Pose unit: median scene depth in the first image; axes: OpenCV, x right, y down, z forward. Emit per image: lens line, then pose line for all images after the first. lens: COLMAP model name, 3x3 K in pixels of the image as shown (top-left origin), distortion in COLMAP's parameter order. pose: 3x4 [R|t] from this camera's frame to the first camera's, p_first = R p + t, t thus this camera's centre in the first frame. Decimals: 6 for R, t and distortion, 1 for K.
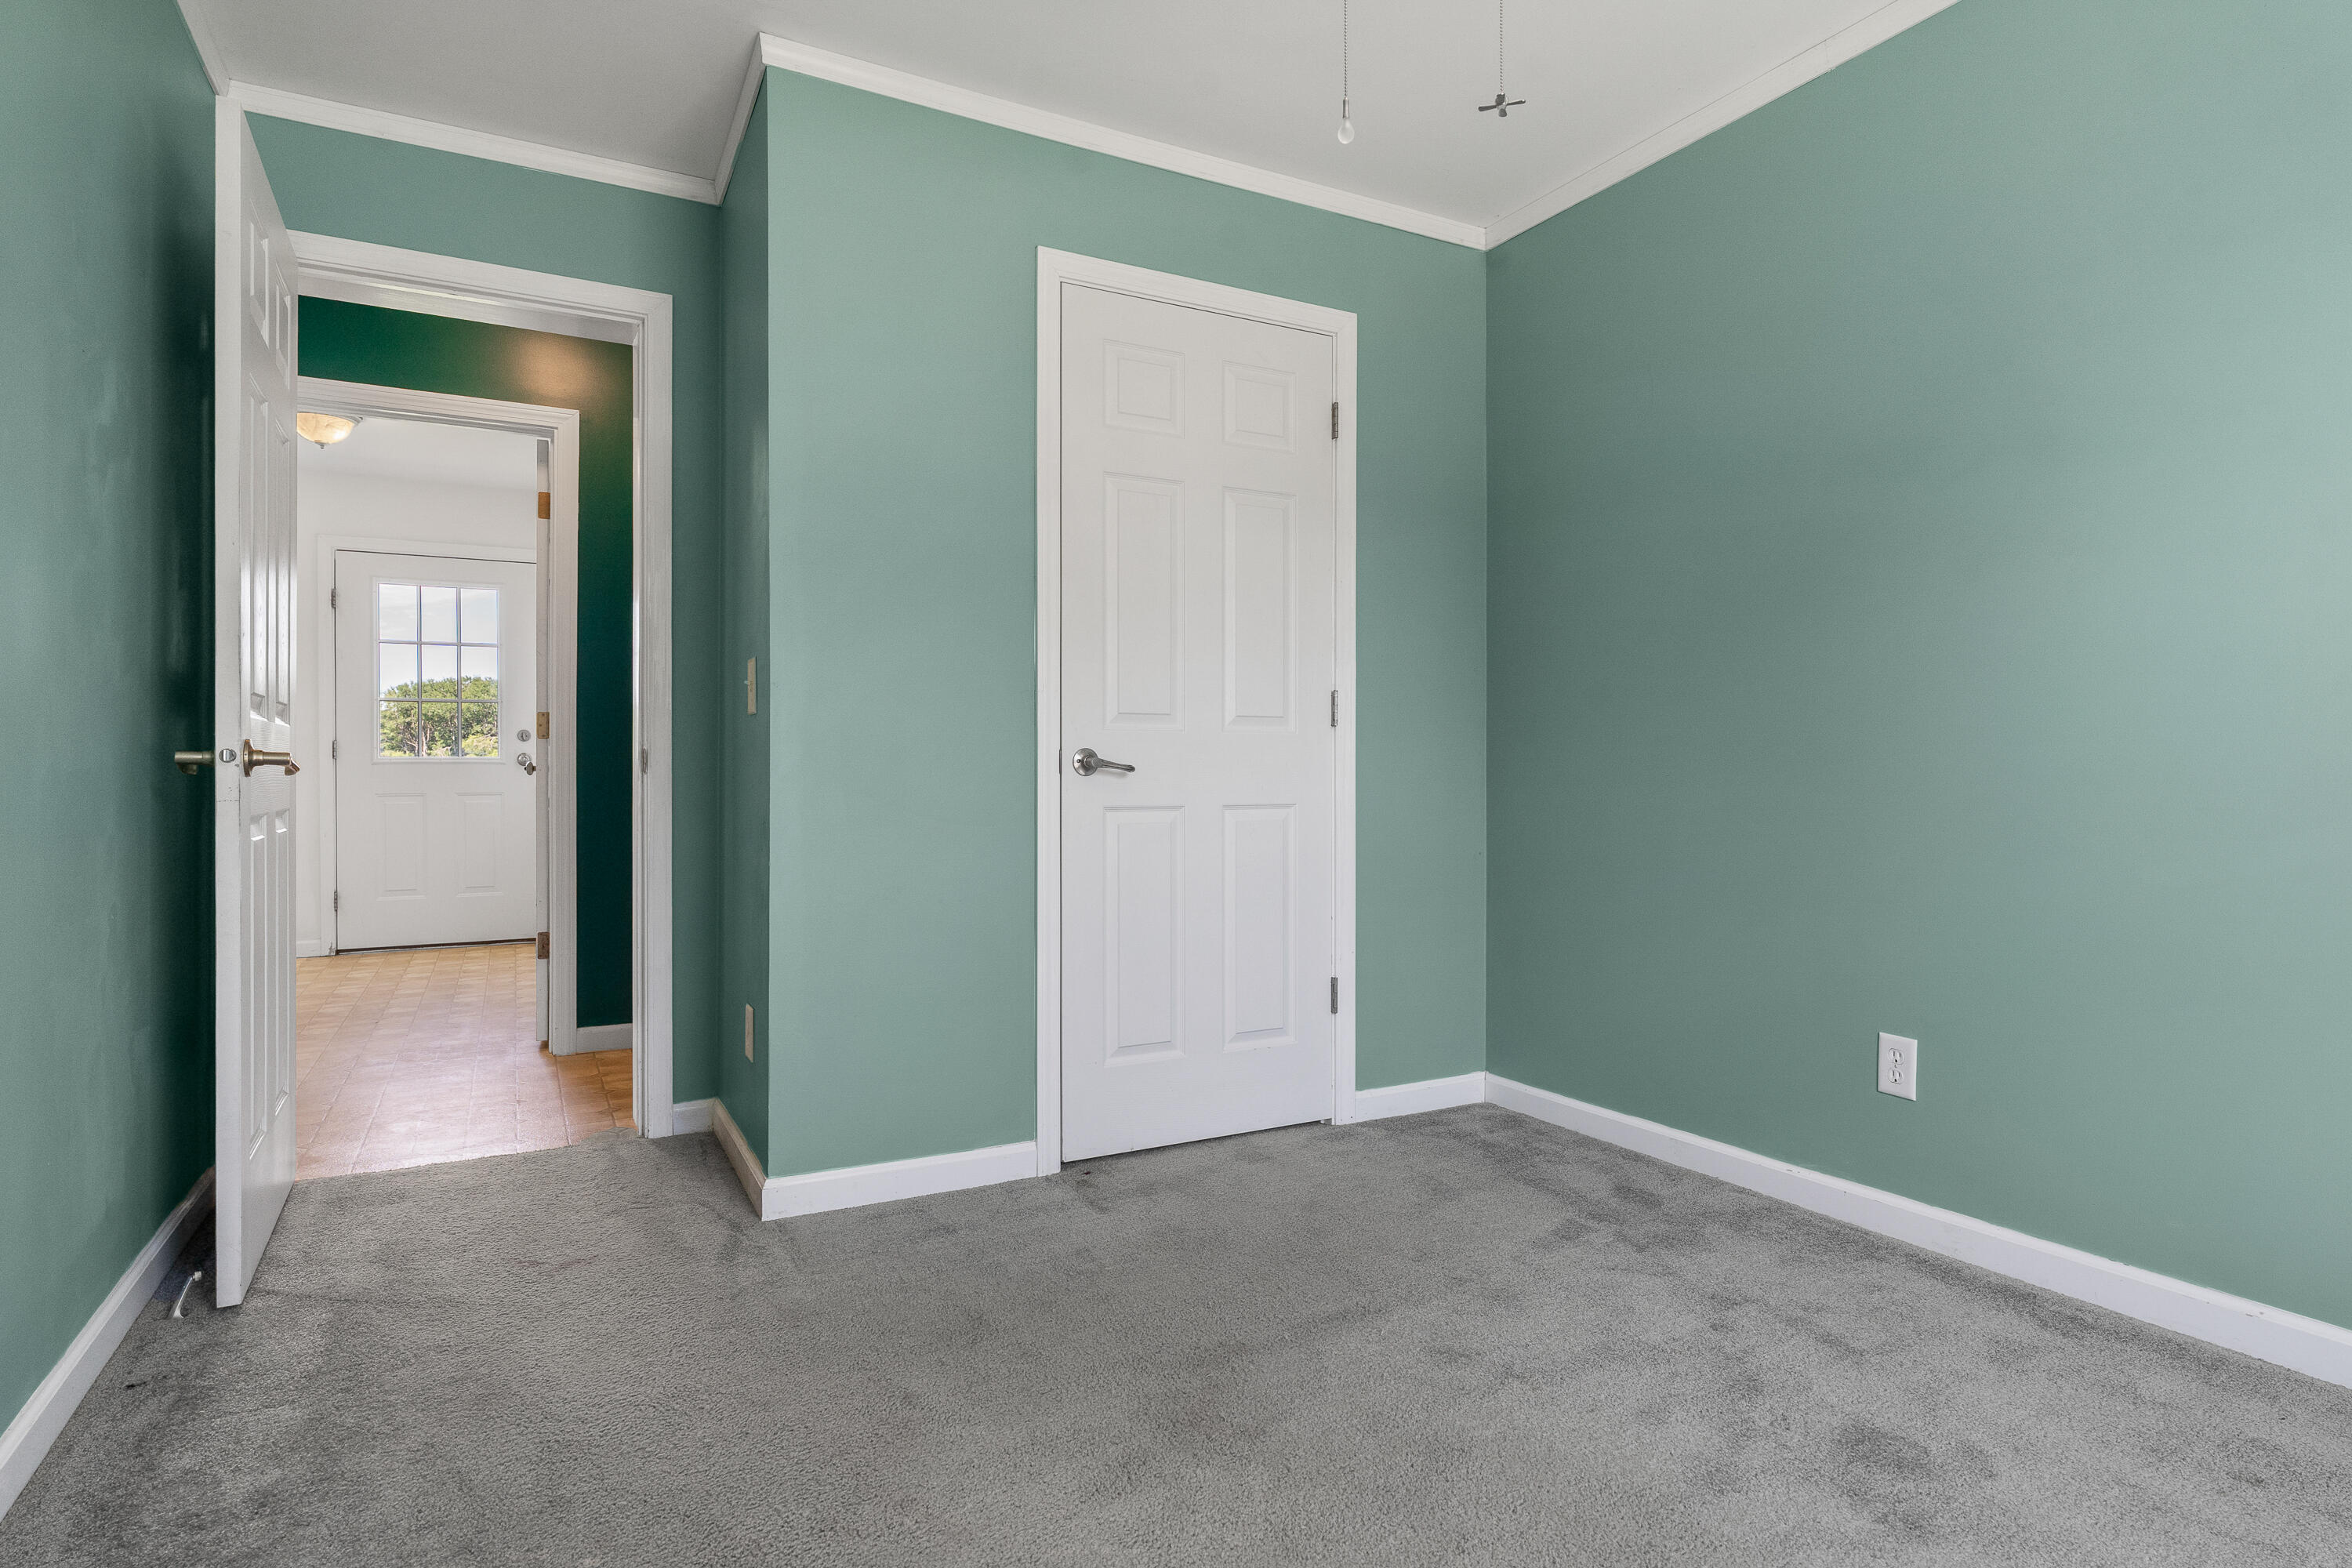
lens RADIAL K [[1272.7, 0, 1170.9], [0, 1272.7, 766.9], [0, 0, 1]] dist [-0.004564, -0.000448]
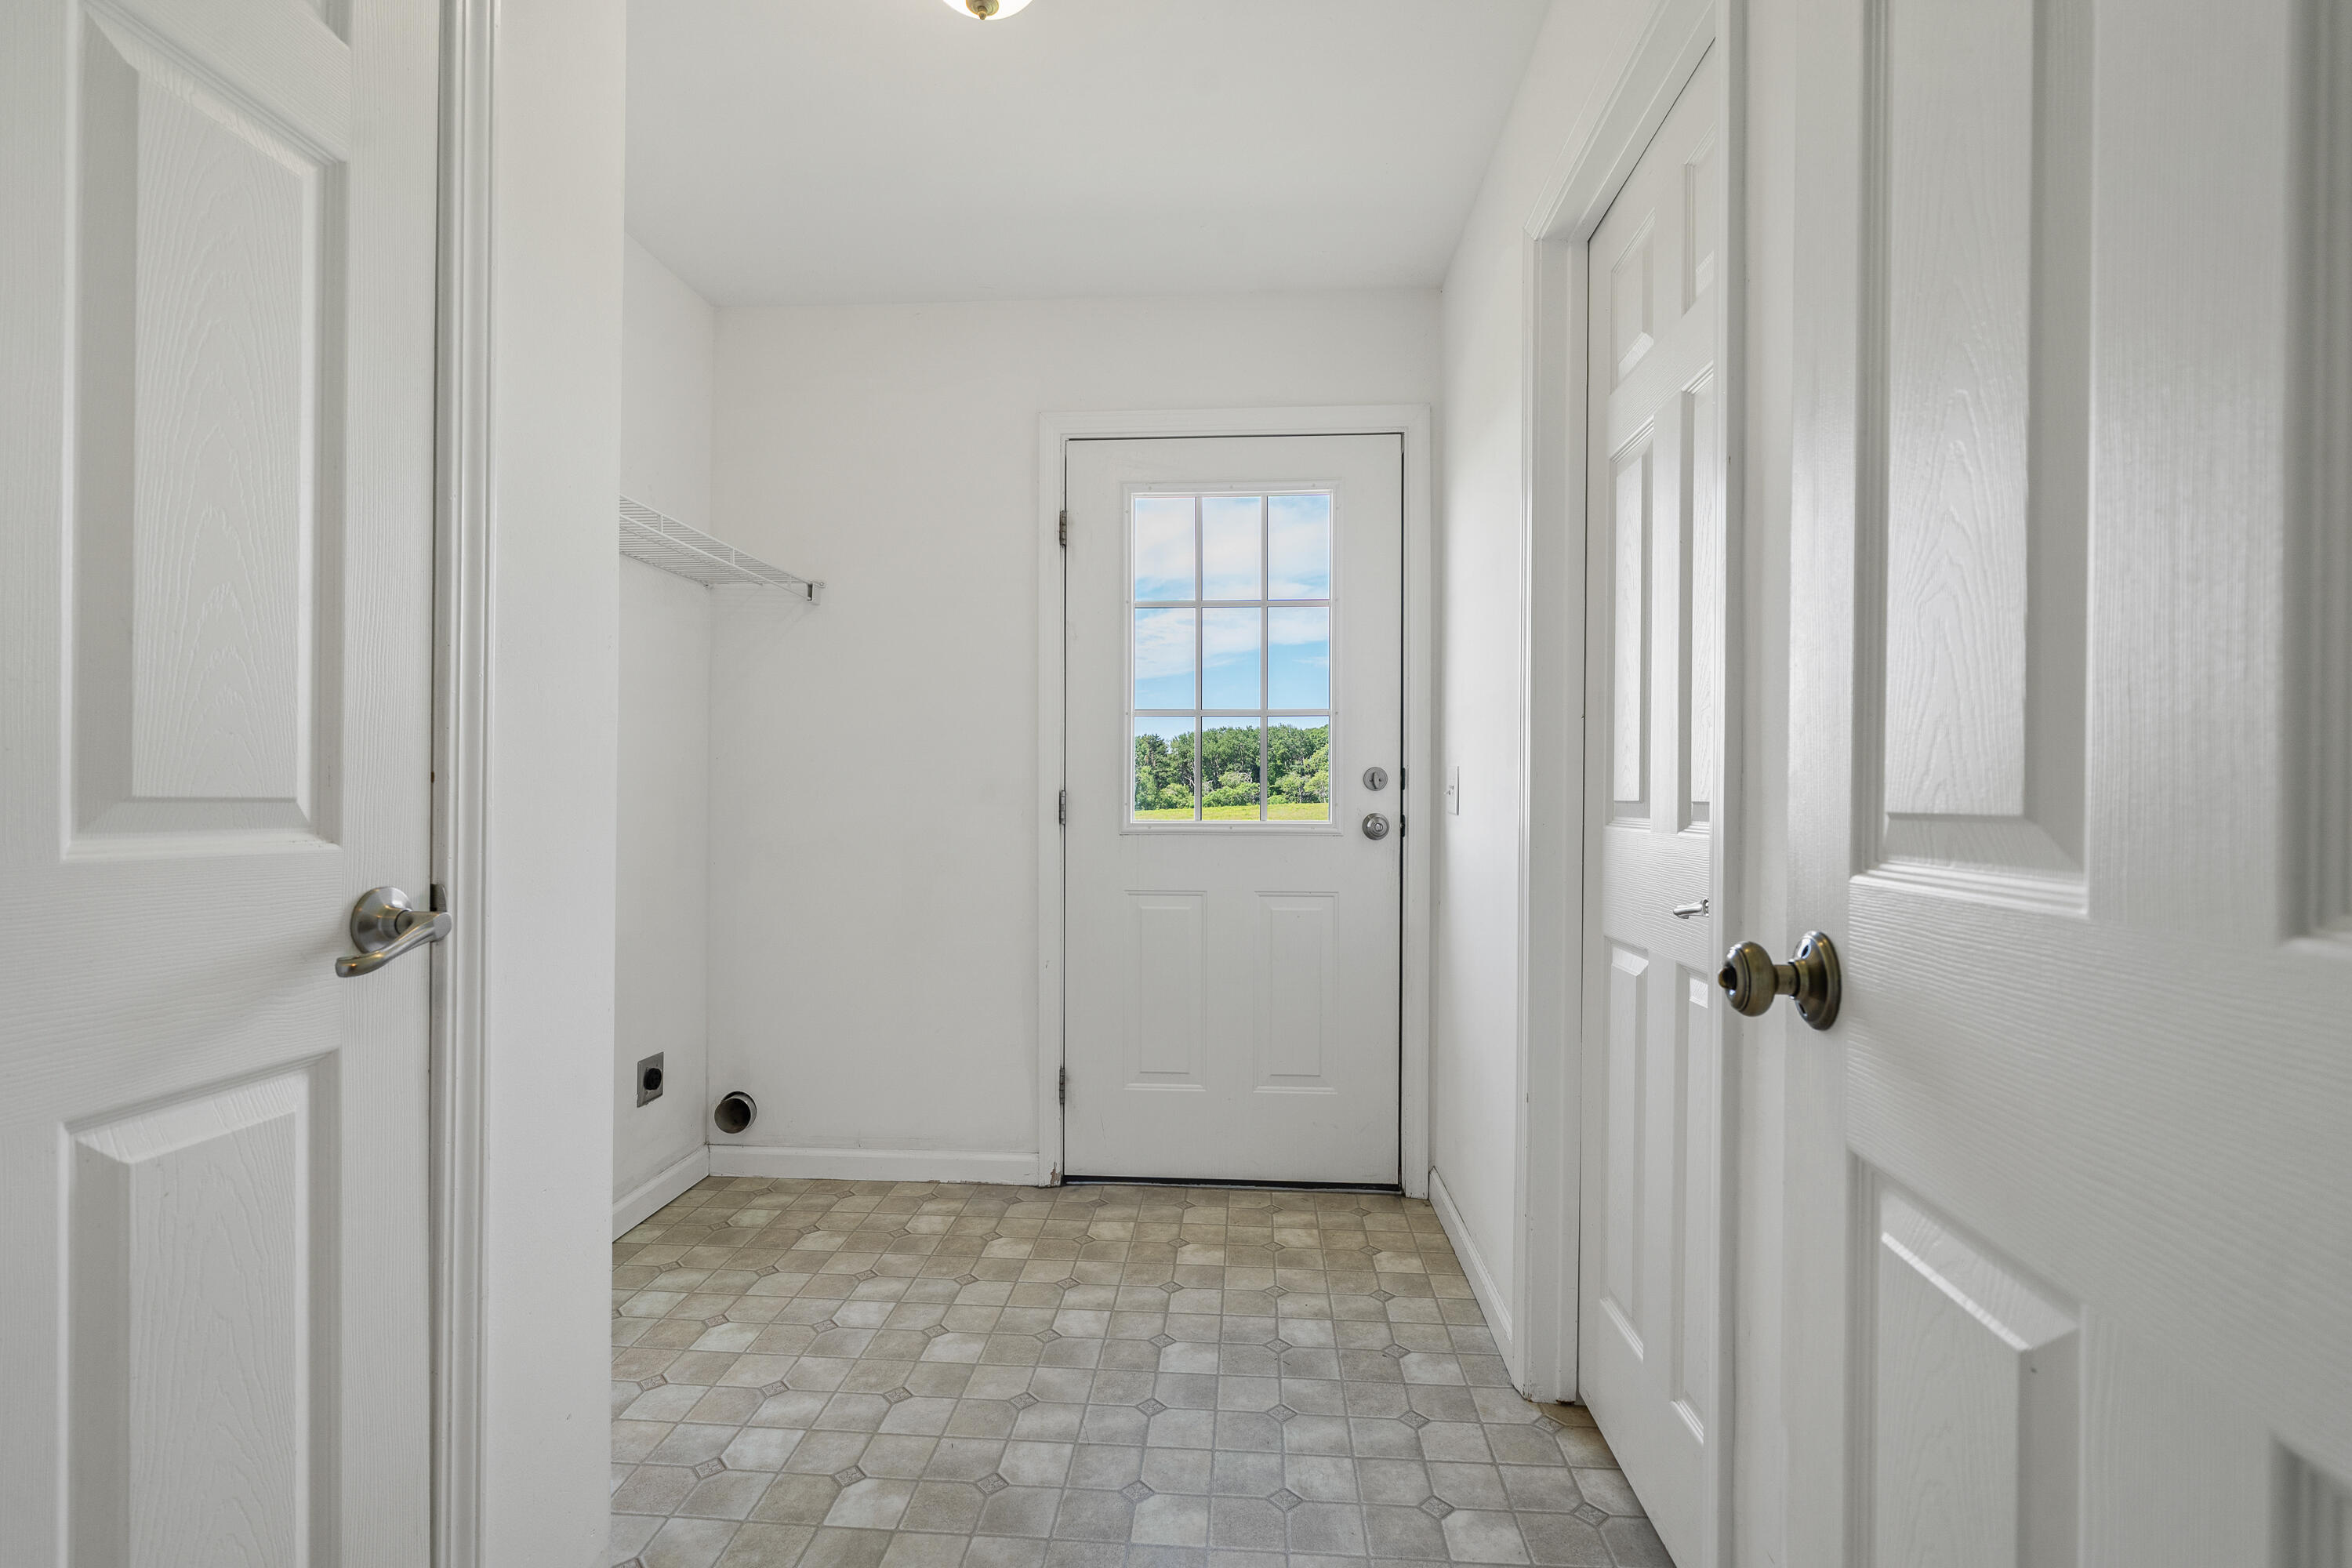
lens RADIAL K [[1094.9, 0, 1176.6], [0, 1094.9, 787.2], [0, 0, 1]] dist [0.000134, 0.000002]
pose [[0.853445, 0.002018, -0.521179, -0.364197], [-0.006765, 0.999951, -0.007206, -0.018717], [0.521139, 0.009675, 0.853417, 0.611082]]
